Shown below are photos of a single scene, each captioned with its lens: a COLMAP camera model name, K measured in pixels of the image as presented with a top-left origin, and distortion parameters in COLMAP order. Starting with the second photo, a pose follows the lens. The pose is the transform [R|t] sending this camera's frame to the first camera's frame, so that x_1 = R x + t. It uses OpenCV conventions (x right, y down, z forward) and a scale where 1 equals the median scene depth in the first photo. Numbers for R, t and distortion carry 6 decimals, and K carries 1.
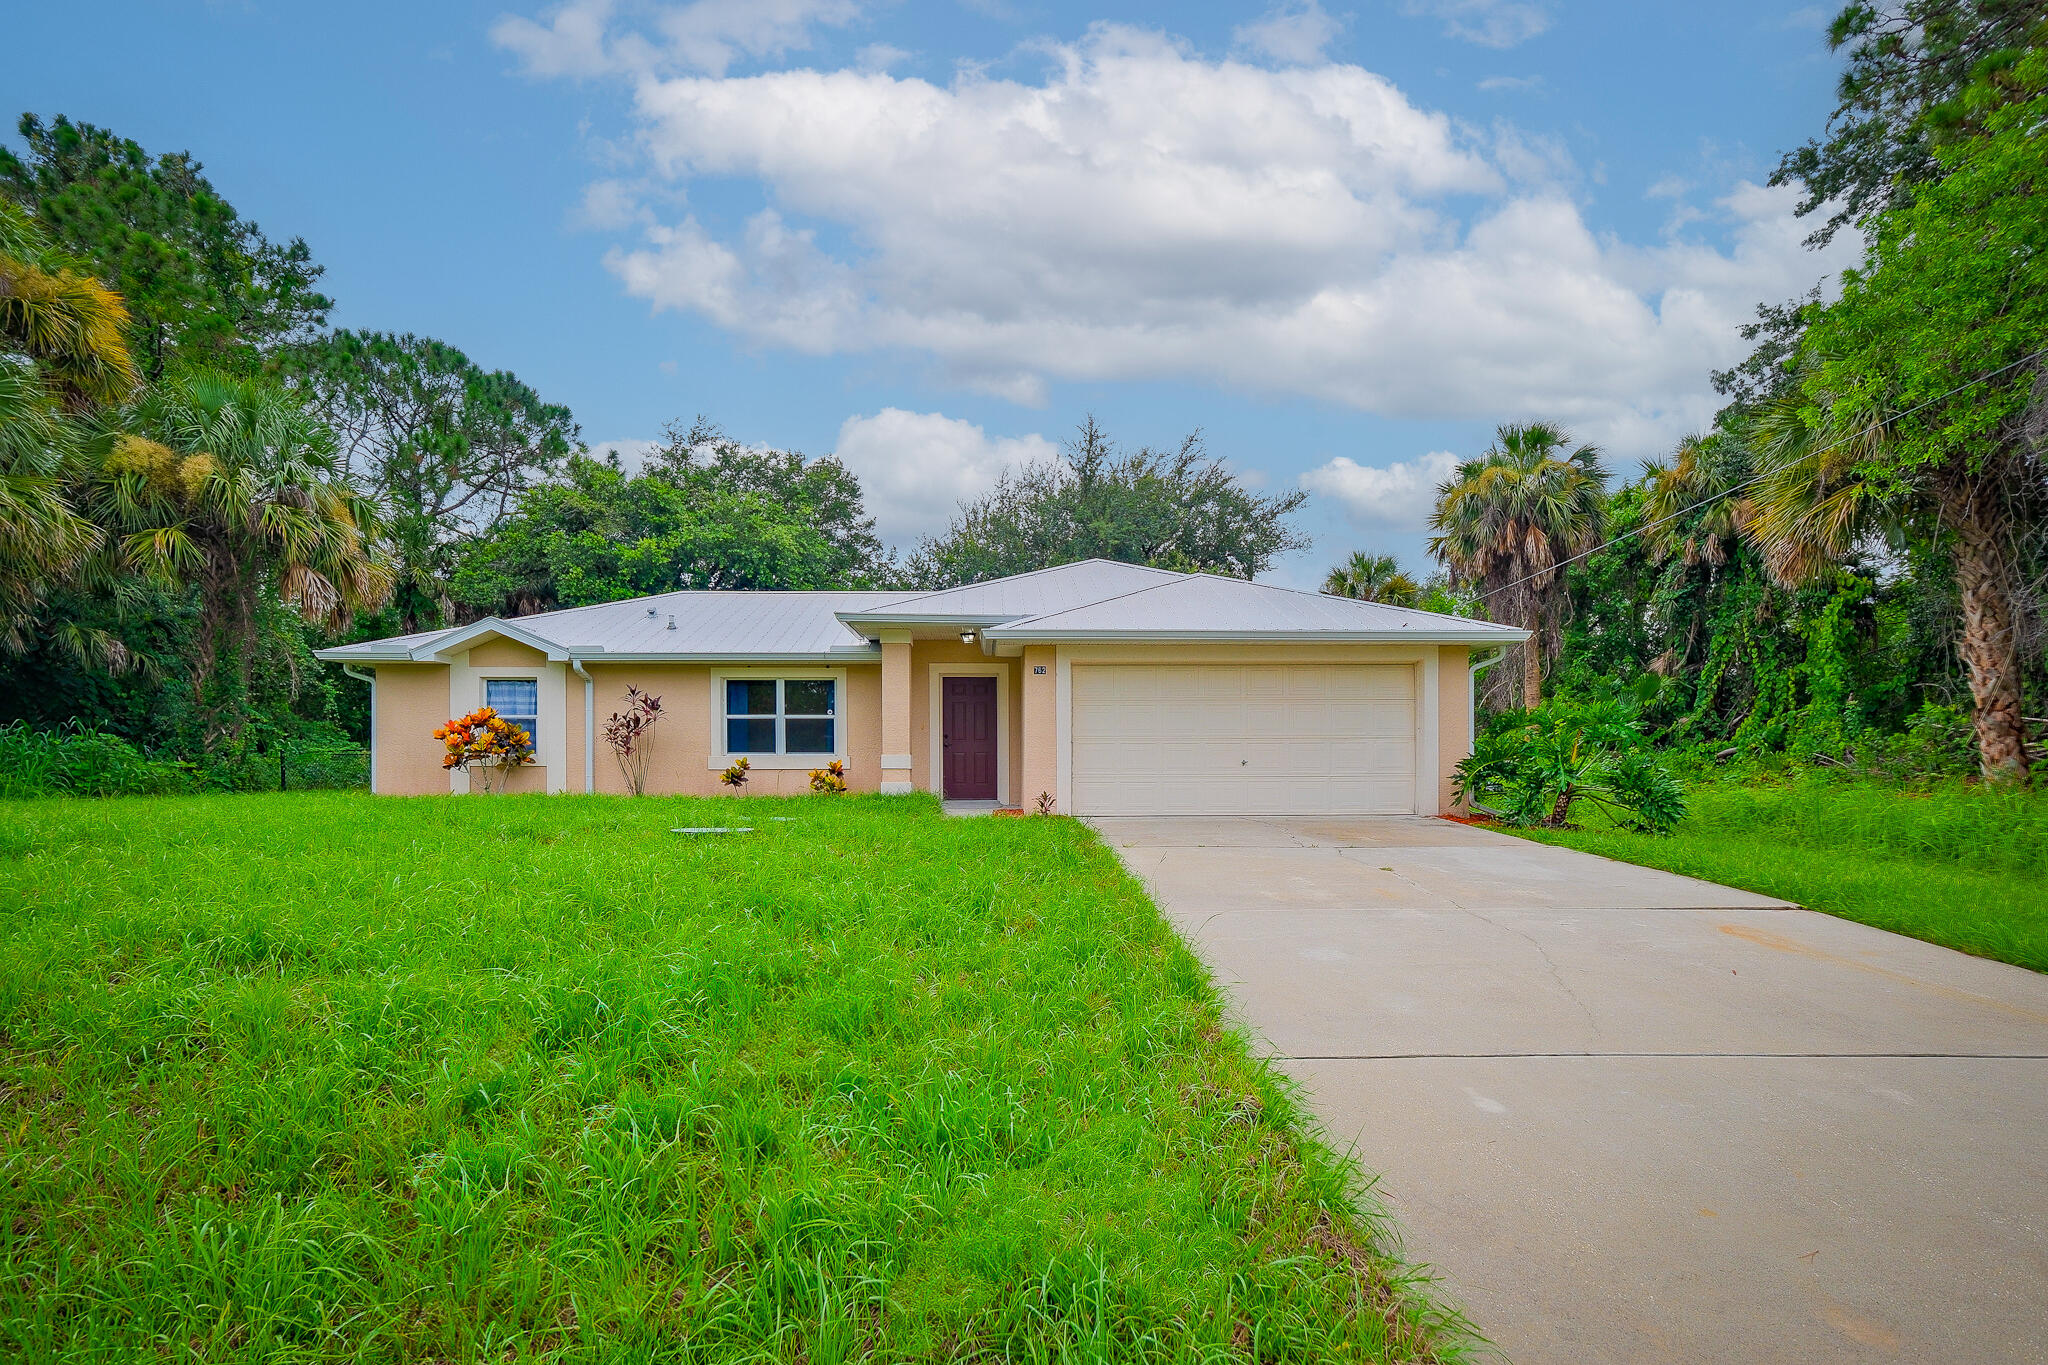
lens RADIAL K [[867.6, 0, 1021.9], [0, 867.6, 774.7], [0, 0, 1]] dist [-0.000322, 0.000171]
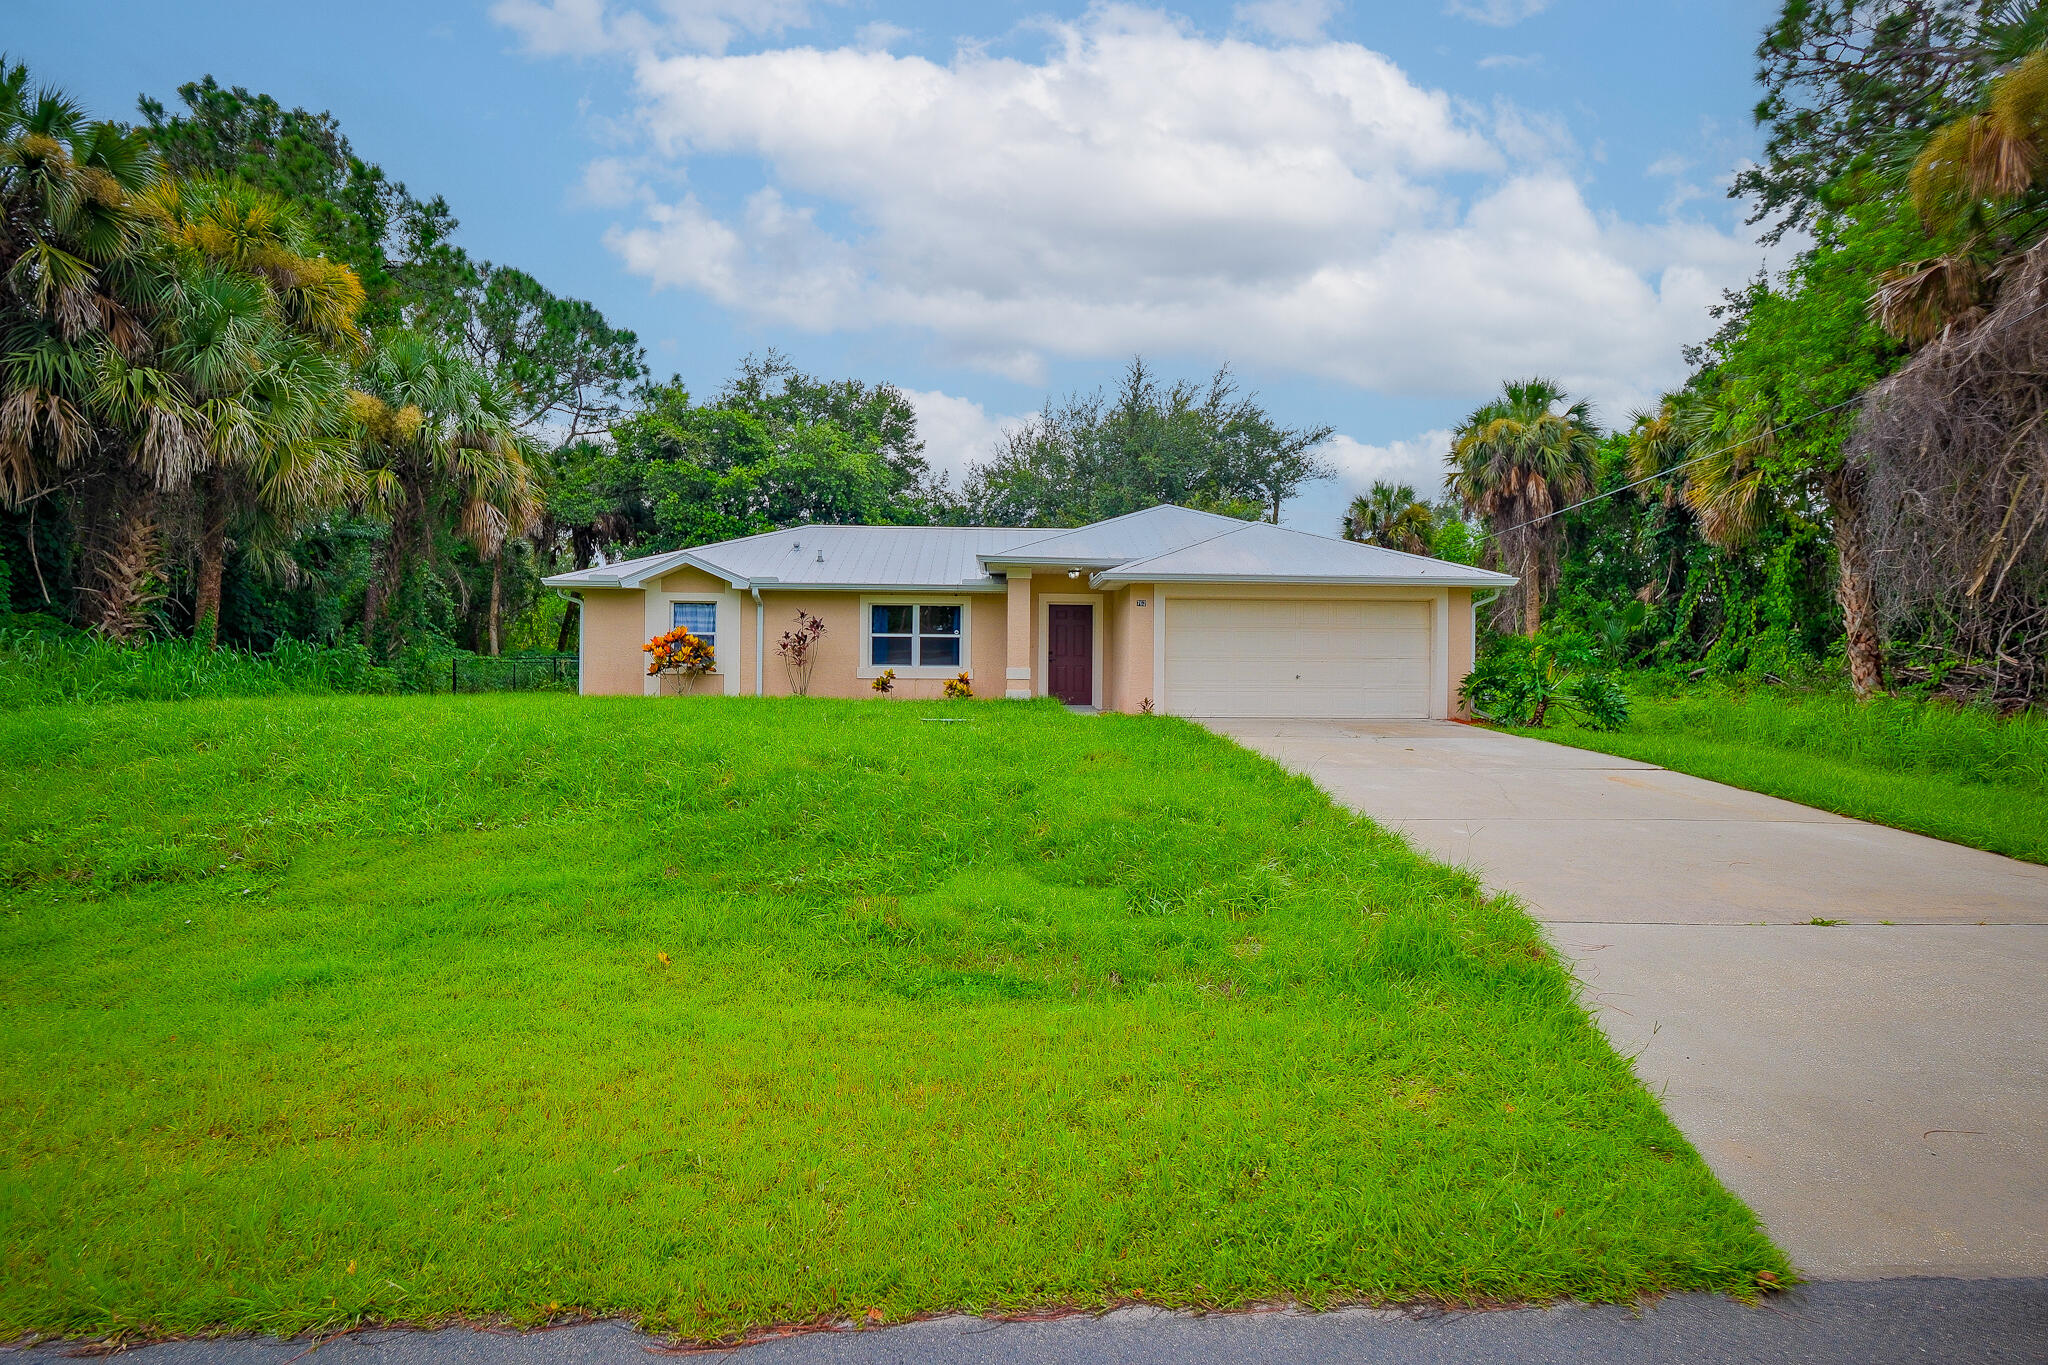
lens RADIAL K [[962.2, 0, 1024.0], [0, 962.2, 682.5], [0, 0, 1]] dist [0.000422, -0.000301]
pose [[0.999637, 0.009046, 0.025362, -0.132955], [-0.008885, 0.999940, -0.006455, 0.005478], [-0.025419, 0.006227, 0.999657, -0.295948]]
